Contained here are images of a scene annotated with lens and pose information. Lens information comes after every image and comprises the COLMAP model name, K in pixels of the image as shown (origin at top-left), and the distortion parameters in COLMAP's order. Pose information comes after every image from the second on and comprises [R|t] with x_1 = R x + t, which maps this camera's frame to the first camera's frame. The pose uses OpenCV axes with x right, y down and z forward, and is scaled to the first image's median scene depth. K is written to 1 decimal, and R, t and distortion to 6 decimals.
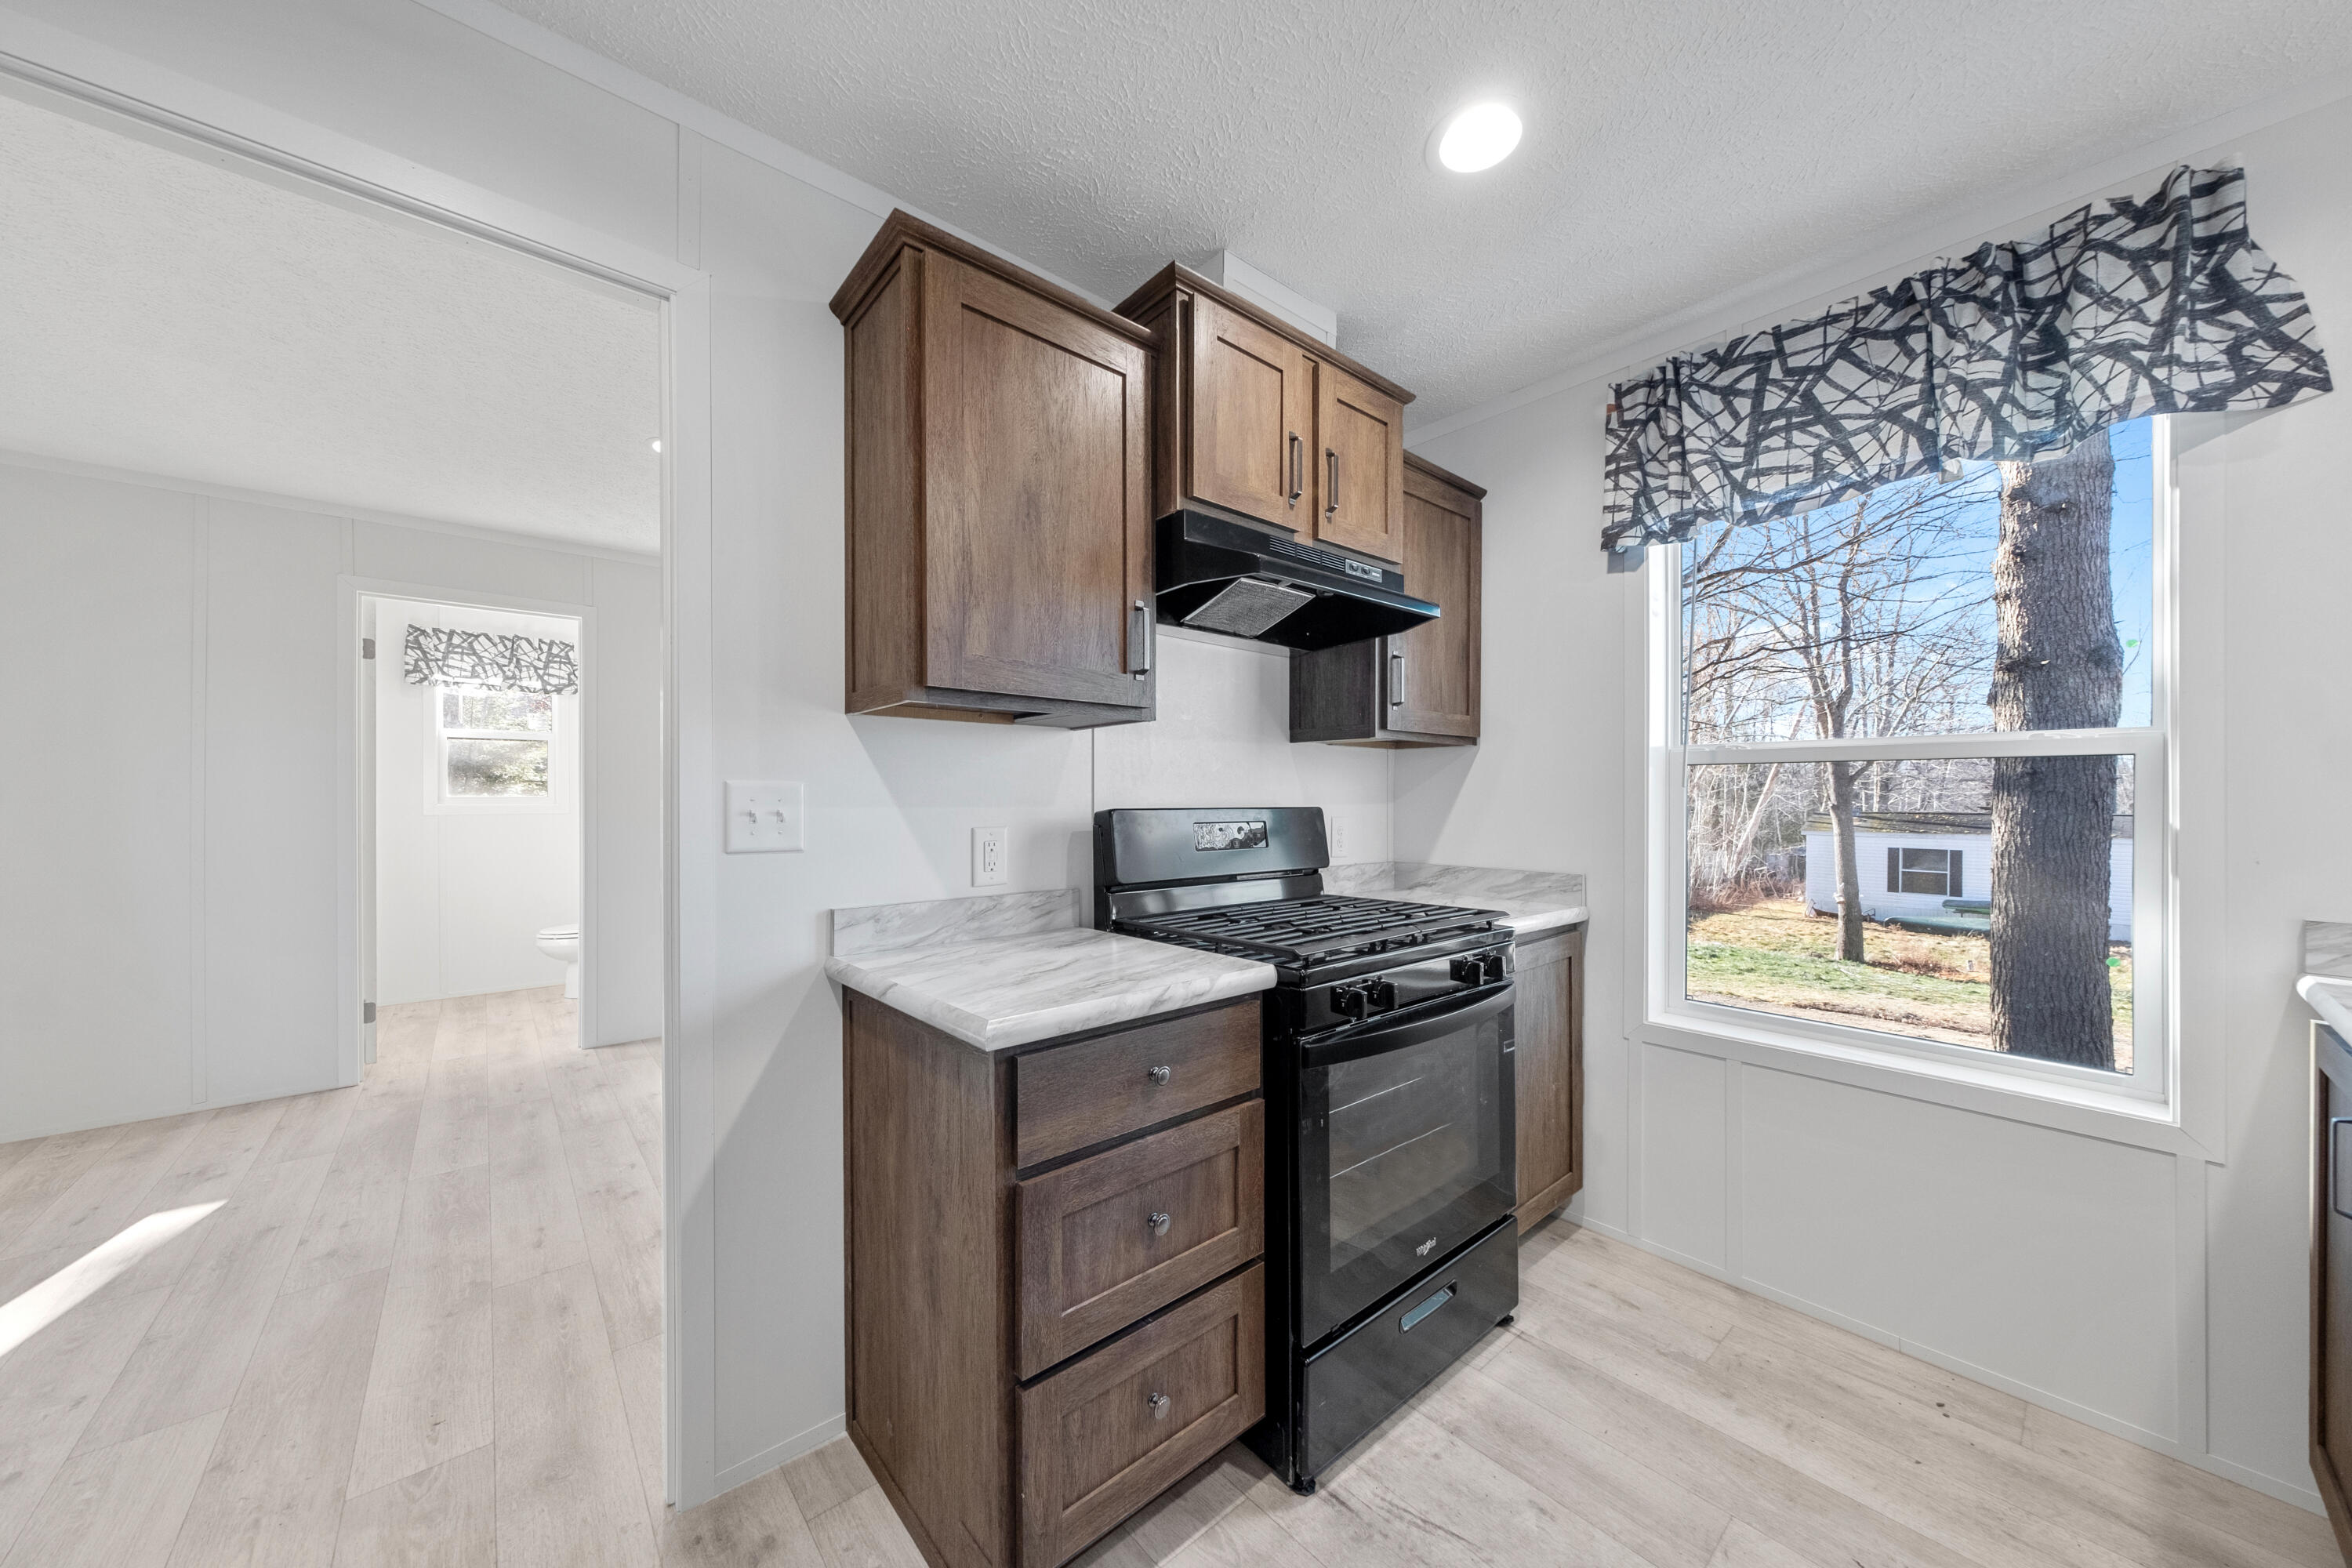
lens RADIAL K [[814.4, 0, 1181.5], [0, 814.4, 802.5], [0, 0, 1]] dist [-0.000185, 0.000319]
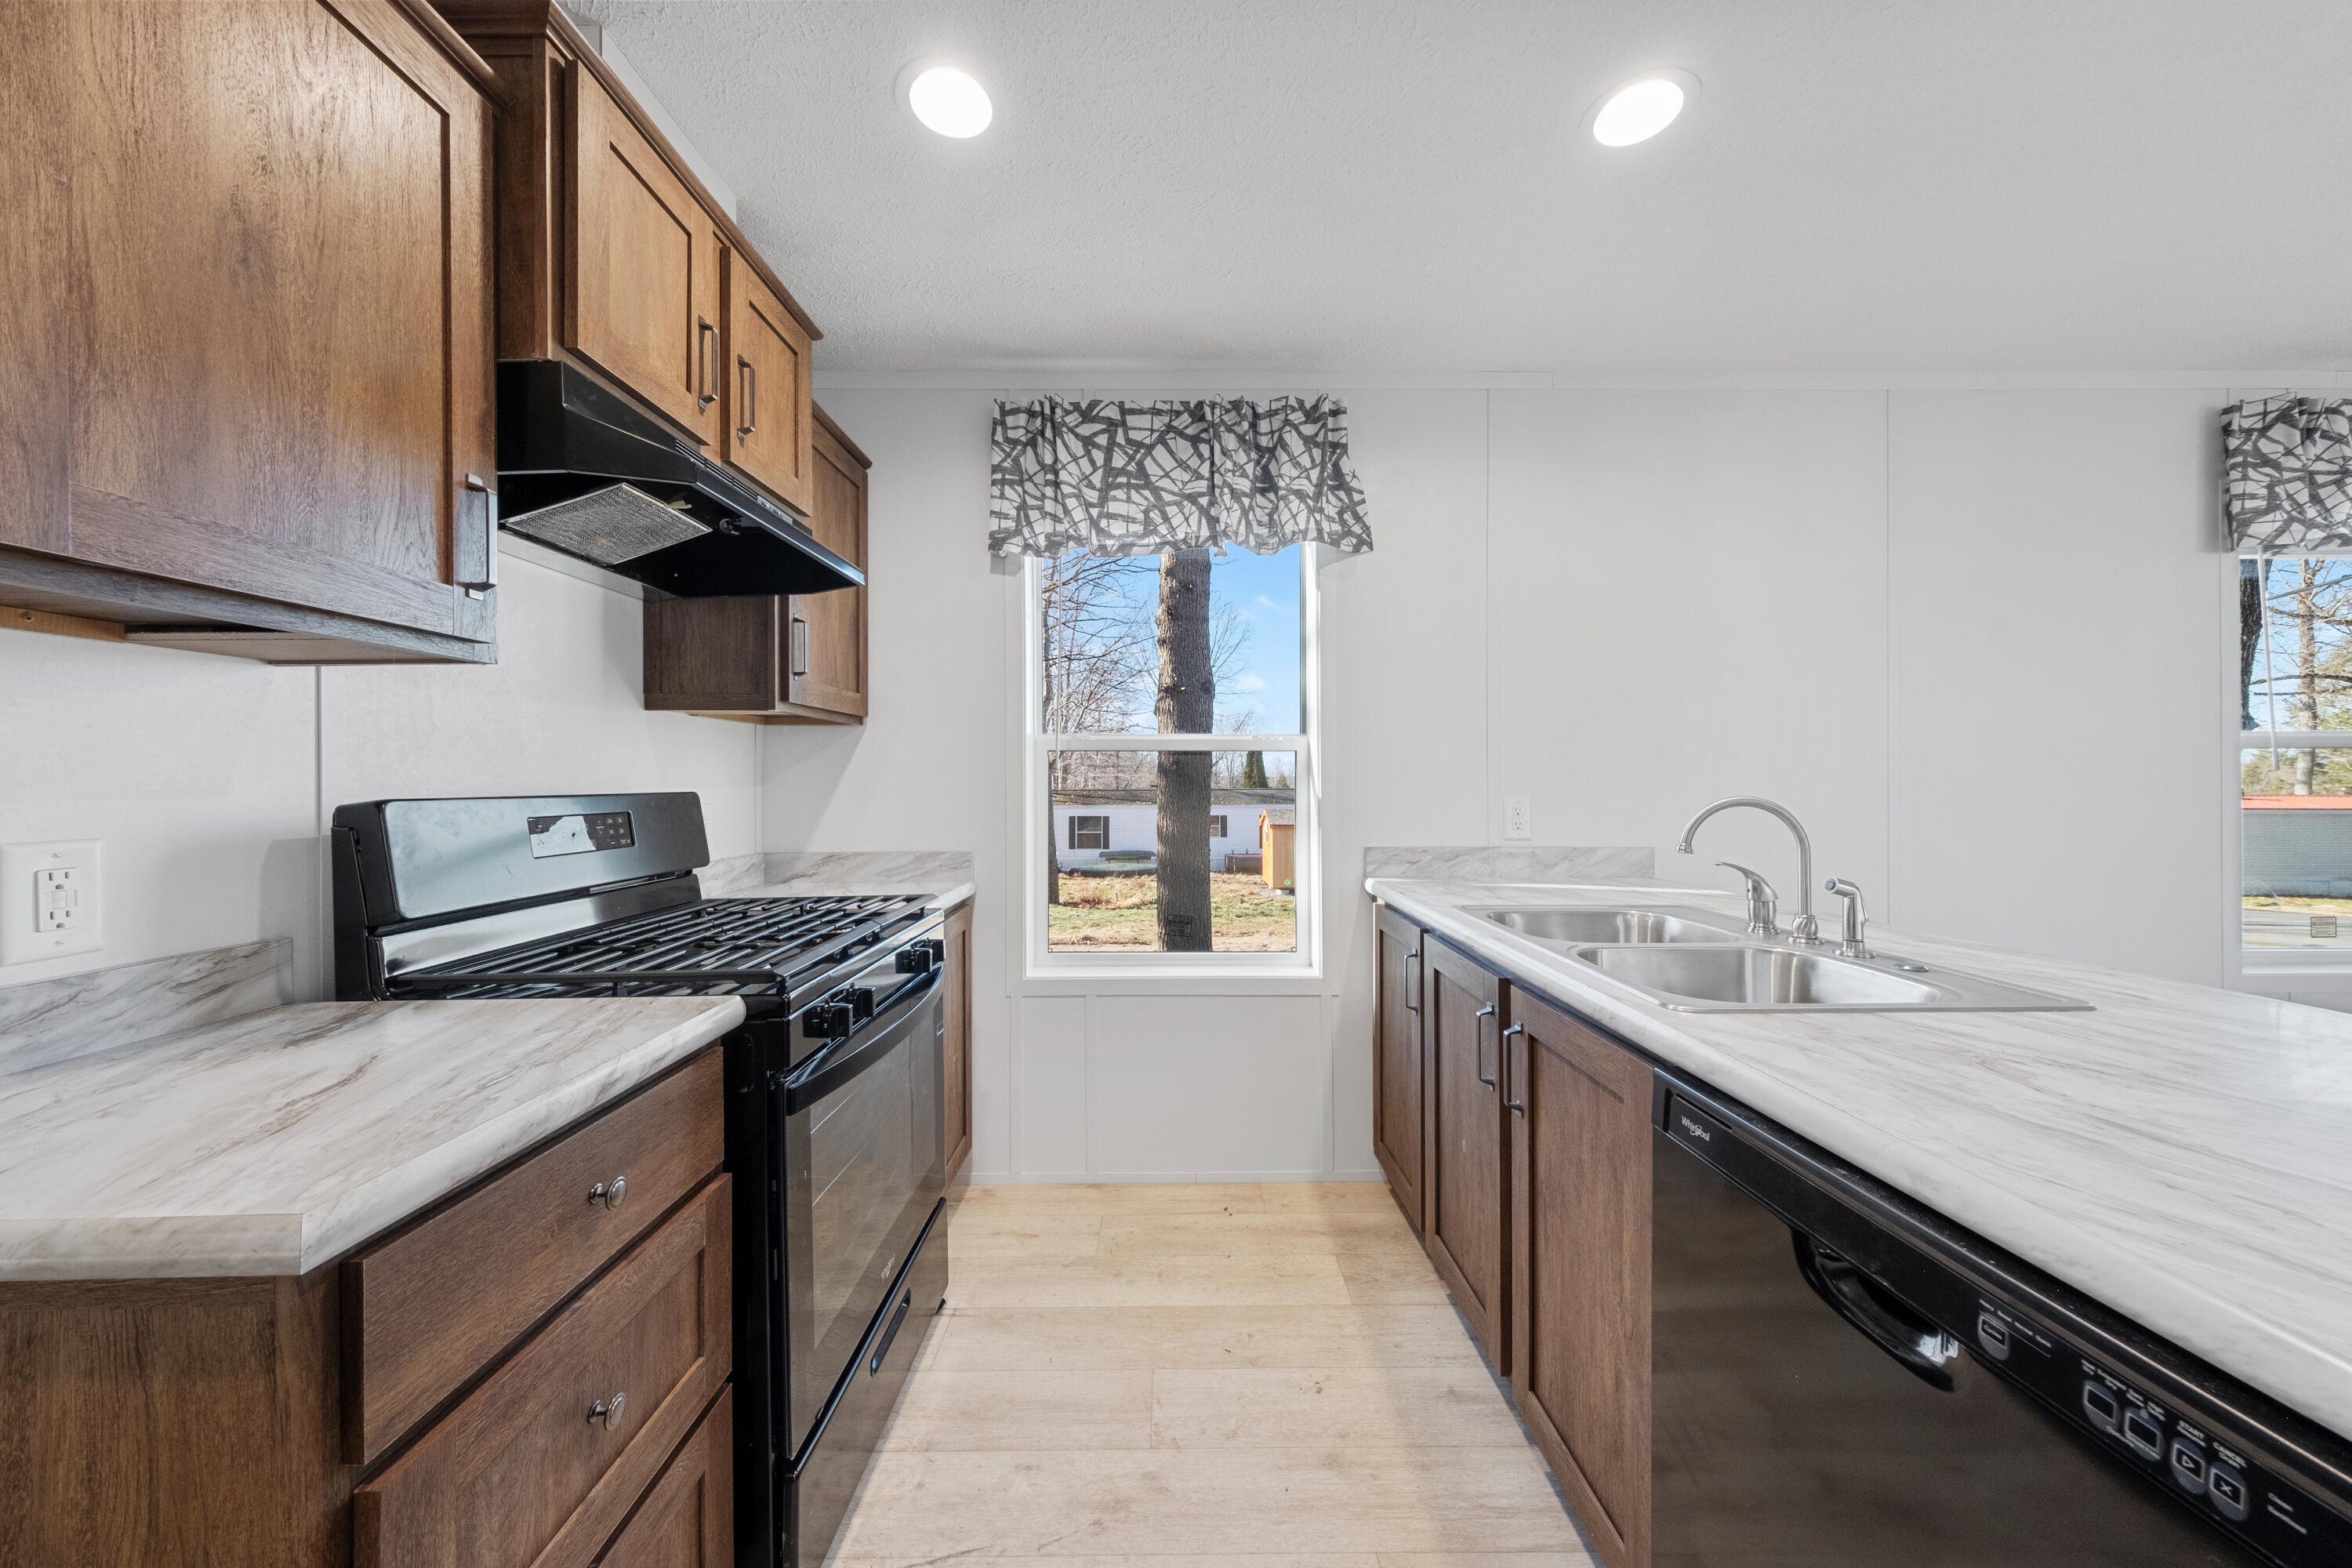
lens RADIAL K [[797.8, 0, 1176.0], [0, 797.8, 784.0], [0, 0, 1]] dist [0.009277, -0.002904]
pose [[0.649722, -0.007170, 0.760138, -0.159045], [0.007456, 0.999968, 0.003060, -0.001532], [-0.760135, 0.003680, 0.649754, 0.149496]]
